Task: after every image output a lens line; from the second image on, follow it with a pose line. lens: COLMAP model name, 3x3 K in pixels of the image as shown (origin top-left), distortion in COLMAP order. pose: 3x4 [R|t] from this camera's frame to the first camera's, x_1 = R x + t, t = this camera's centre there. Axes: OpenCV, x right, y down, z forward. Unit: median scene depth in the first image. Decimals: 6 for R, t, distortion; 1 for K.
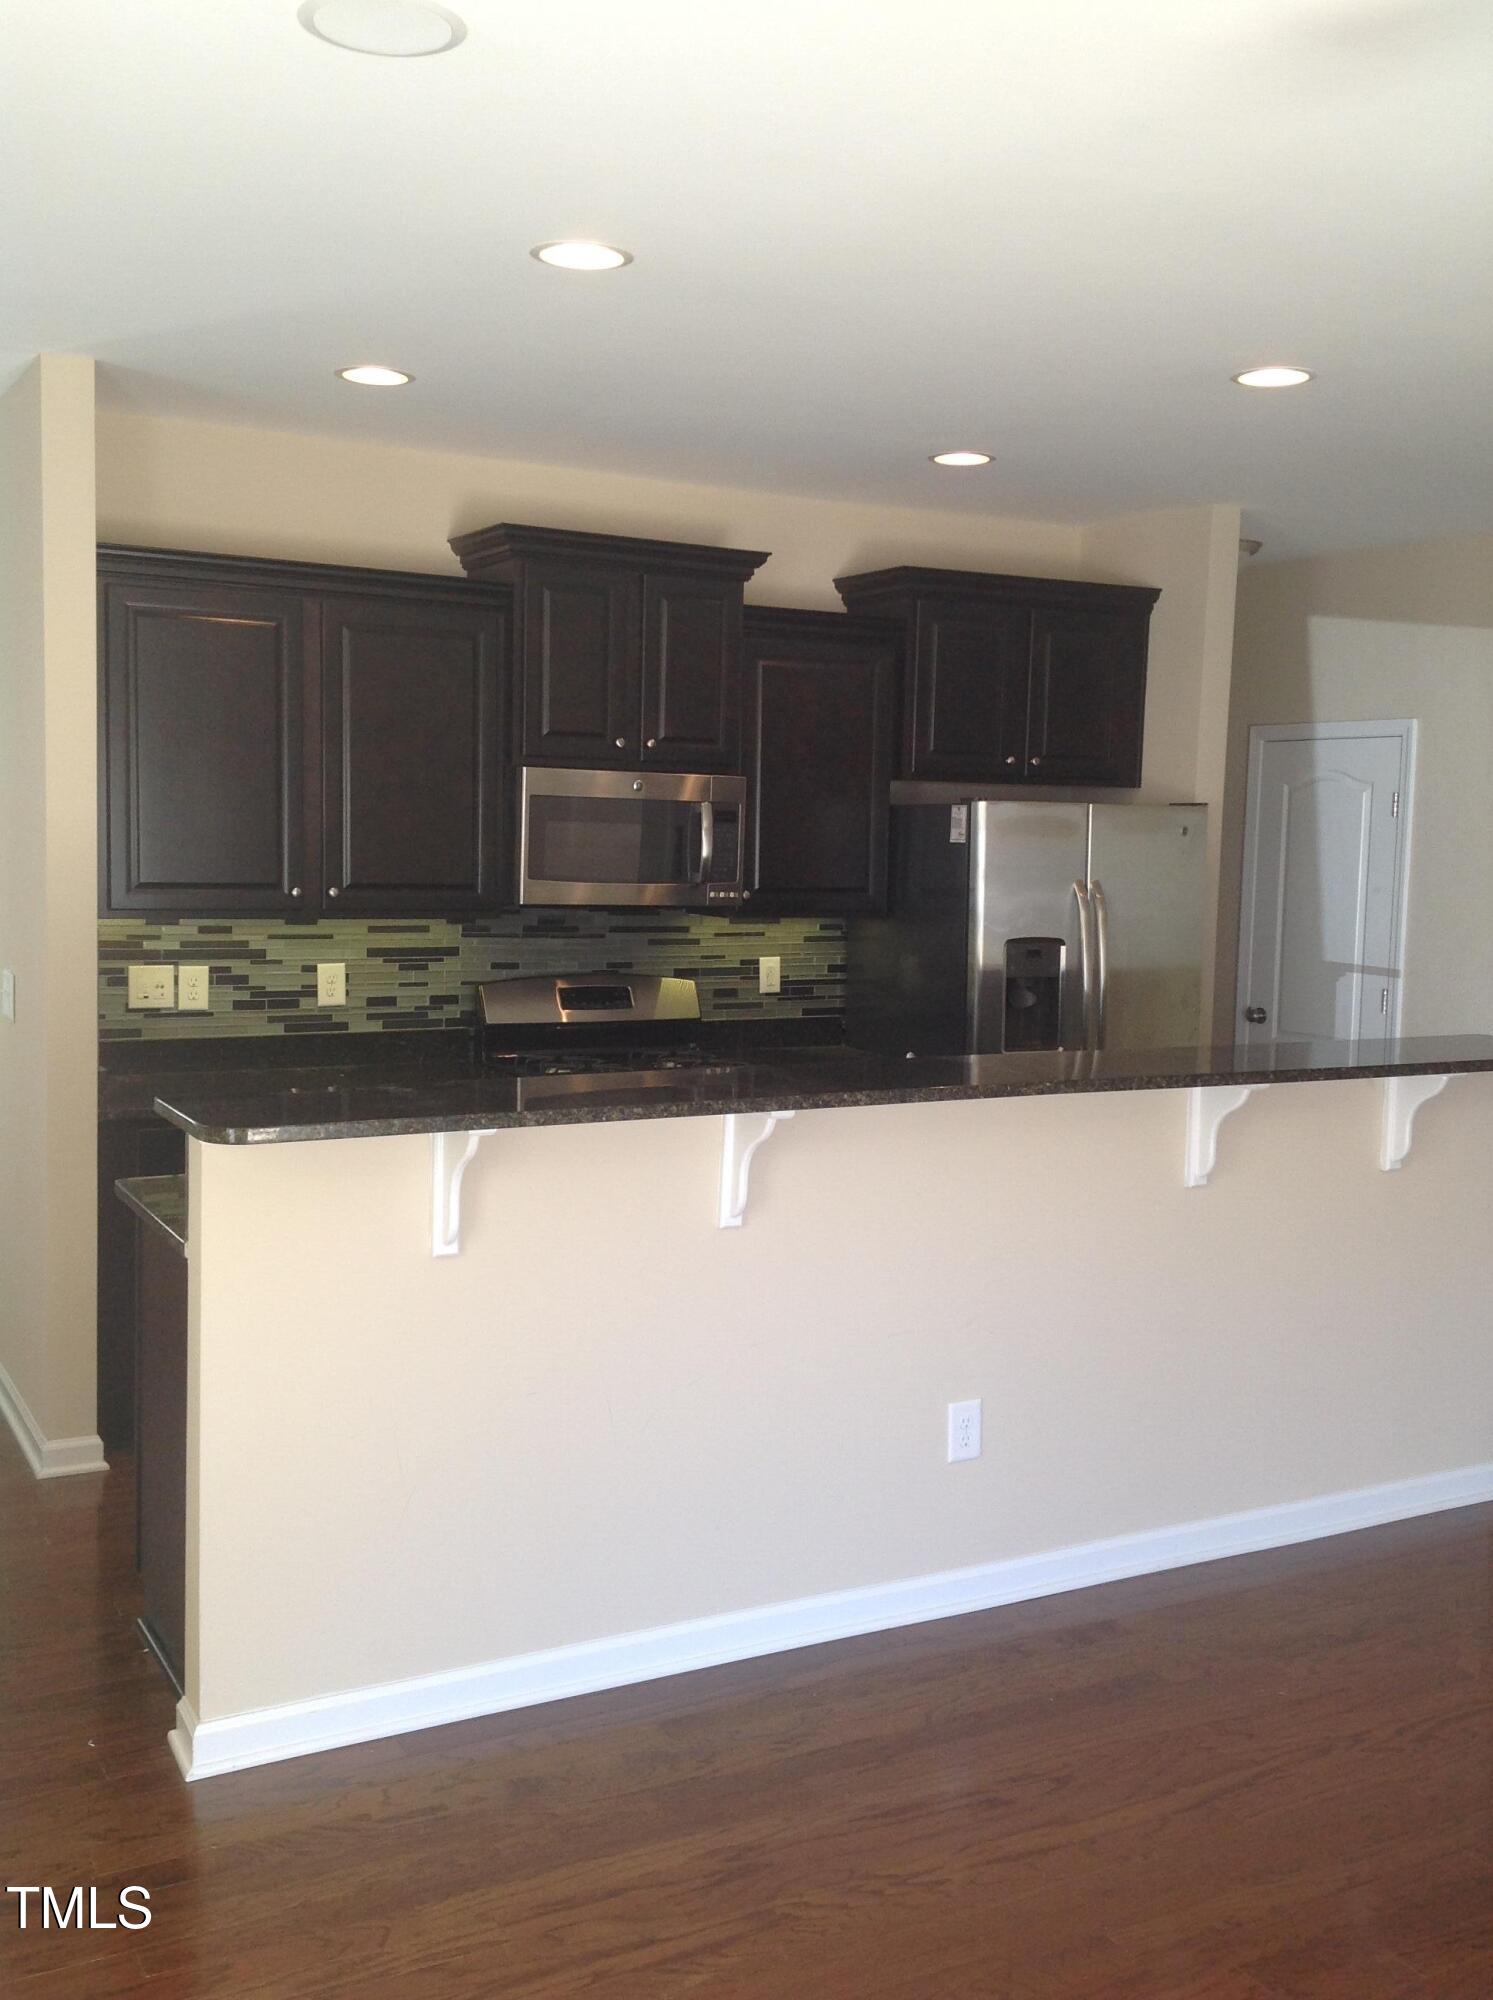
lens RADIAL K [[1960.2, 0, 741.7], [0, 1960.2, 1005.8], [0, 0, 1]] dist [0.082645, 0.000000]
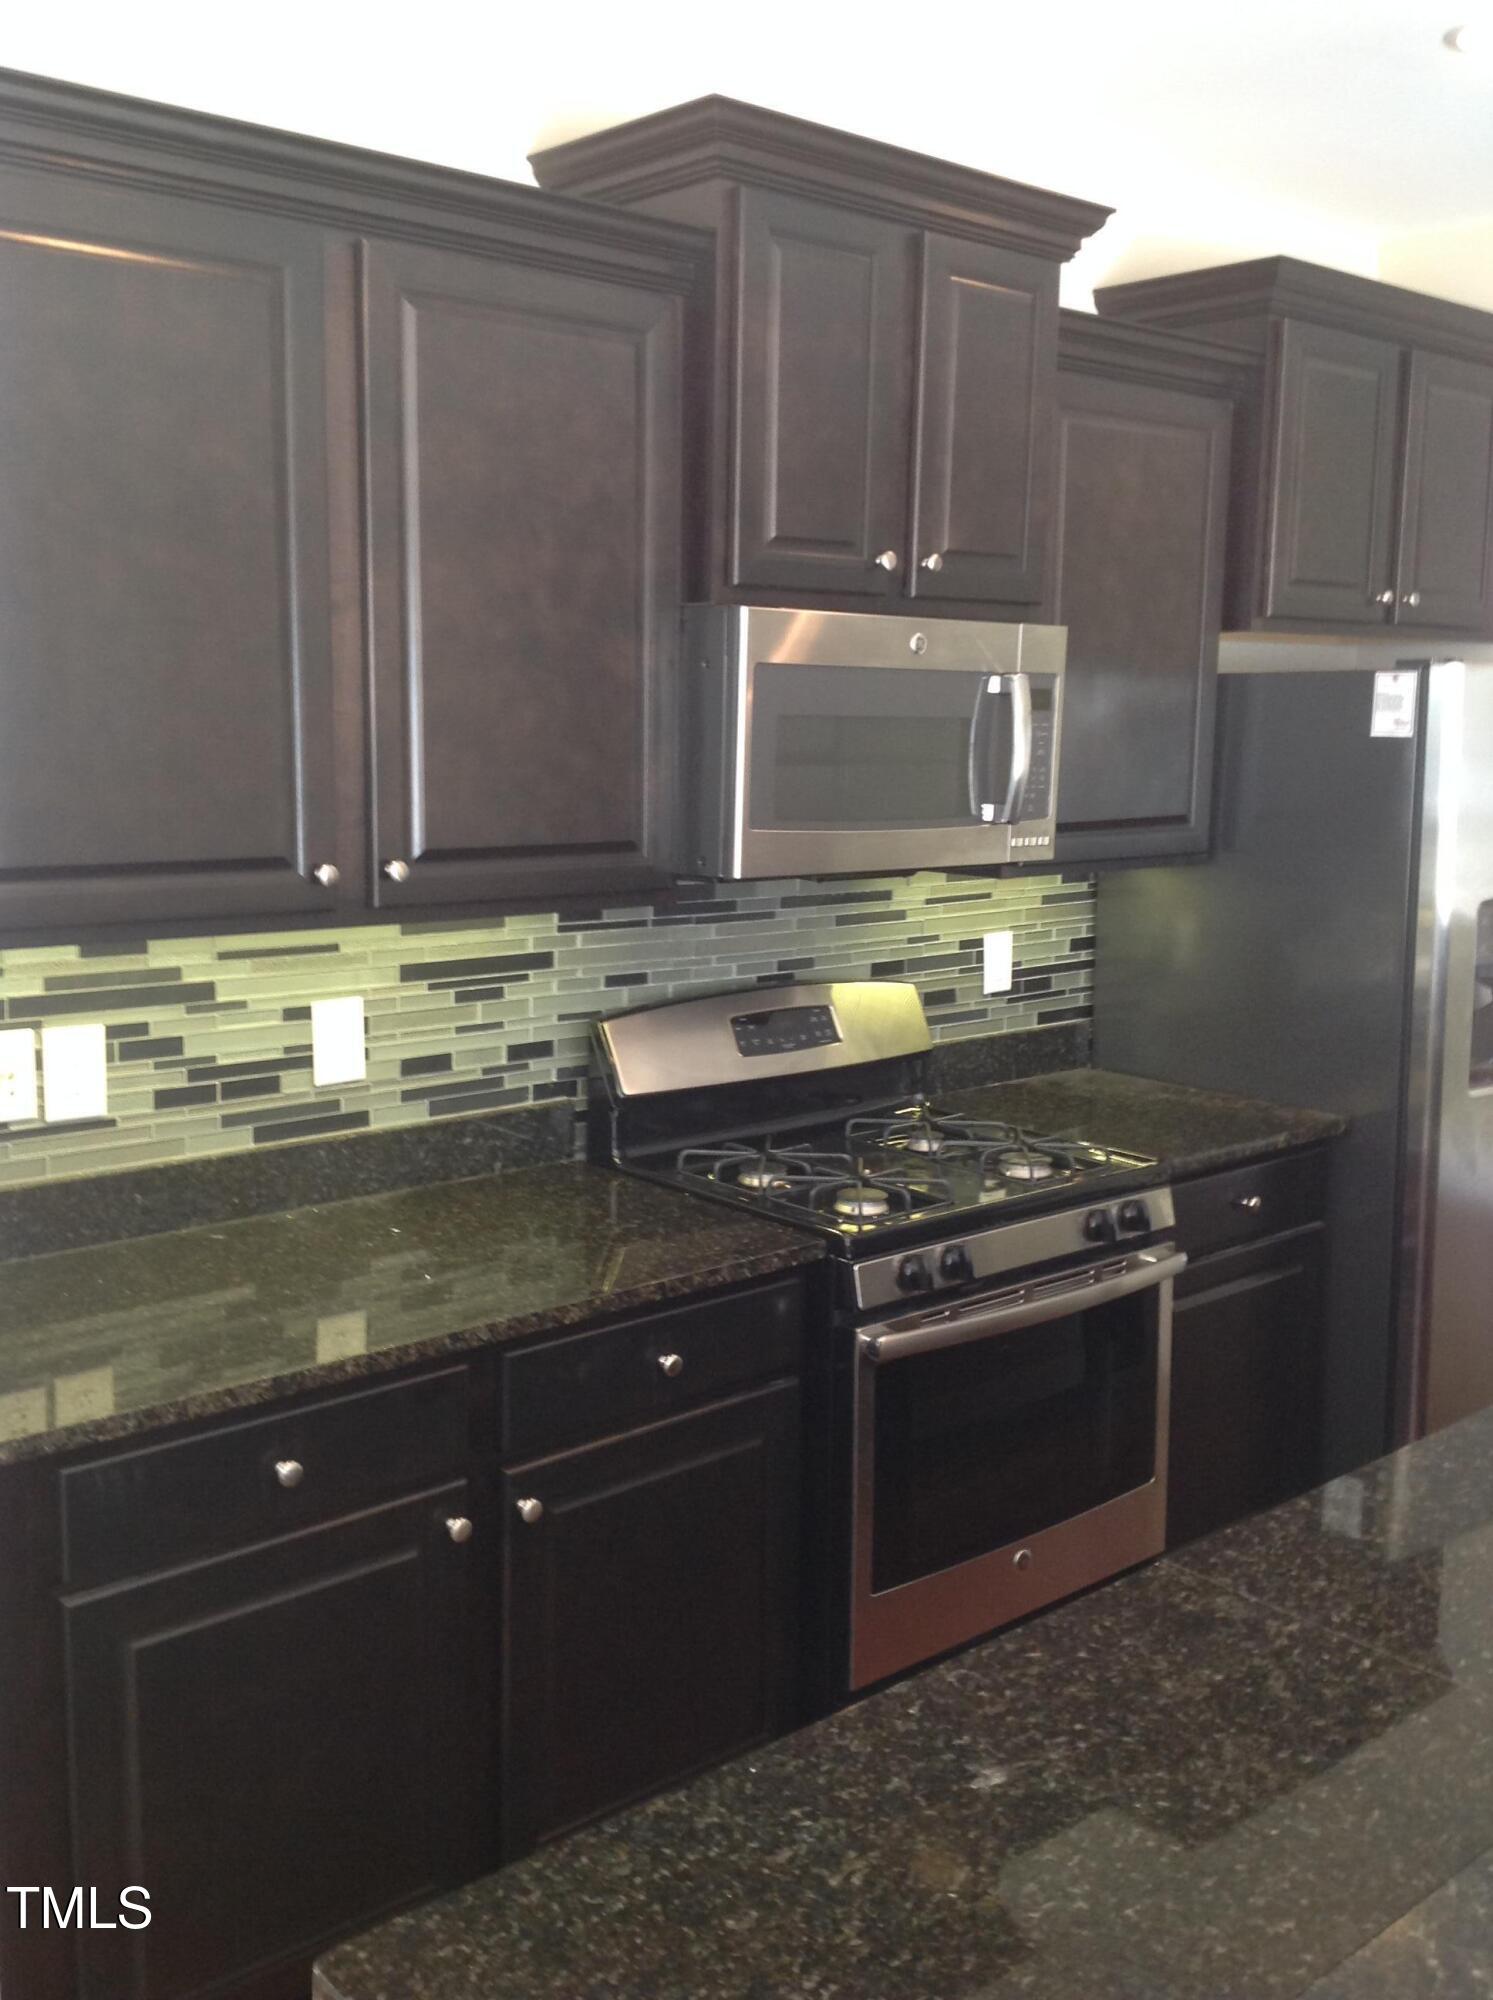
lens RADIAL K [[1960.2, 0, 752.3], [0, 1960.2, 991.0], [0, 0, 1]] dist [0.082645, 0.000000]
pose [[0.973365, -0.046286, 0.224539, -0.215191], [0.034262, 0.997777, 0.057153, -0.048631], [-0.226685, -0.047938, 0.972788, 0.474383]]
